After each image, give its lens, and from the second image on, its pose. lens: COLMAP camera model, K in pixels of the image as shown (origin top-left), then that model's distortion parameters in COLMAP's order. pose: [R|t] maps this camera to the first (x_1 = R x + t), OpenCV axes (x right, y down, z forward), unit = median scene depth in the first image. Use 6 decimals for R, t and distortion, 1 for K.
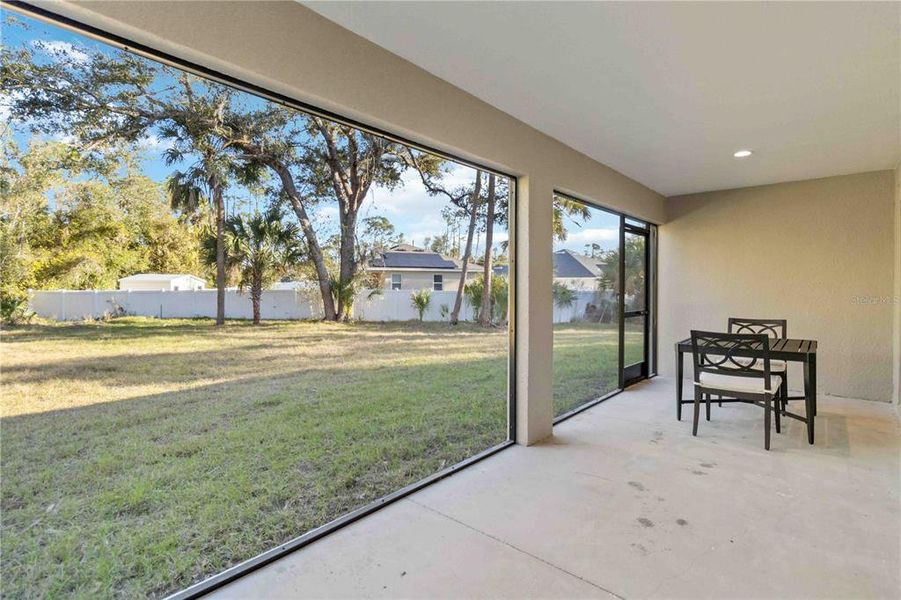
lens RADIAL K [[438.5, 0, 451.6], [0, 438.5, 289.4], [0, 0, 1]] dist [0.002789, 0.000297]
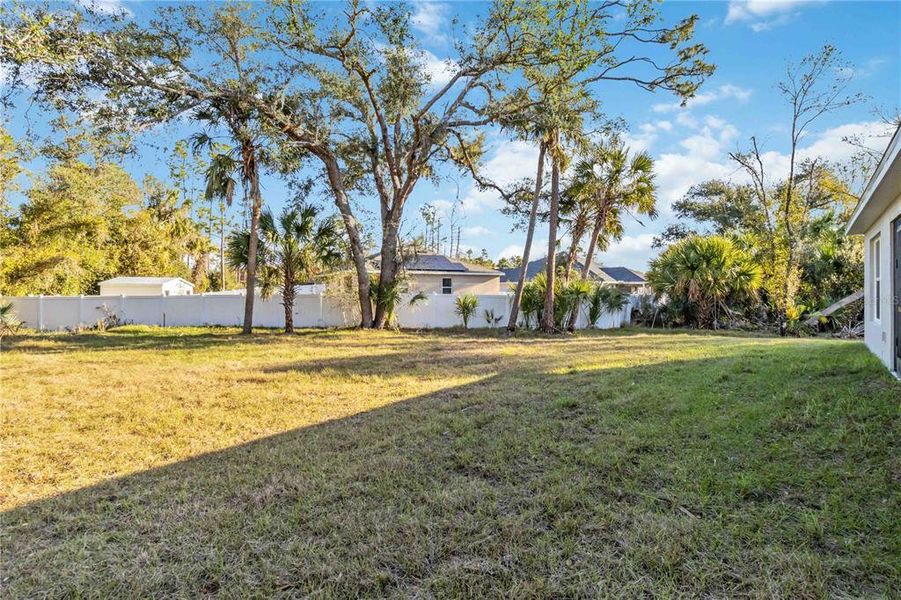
lens RADIAL K [[482.8, 0, 450.5], [0, 482.8, 300.0], [0, 0, 1]] dist [0.000650, 0.000405]
pose [[0.996360, -0.003756, 0.085167, -0.196495], [0.002910, 0.999945, 0.010059, 0.004179], [-0.085200, -0.009774, 0.996316, -0.005296]]
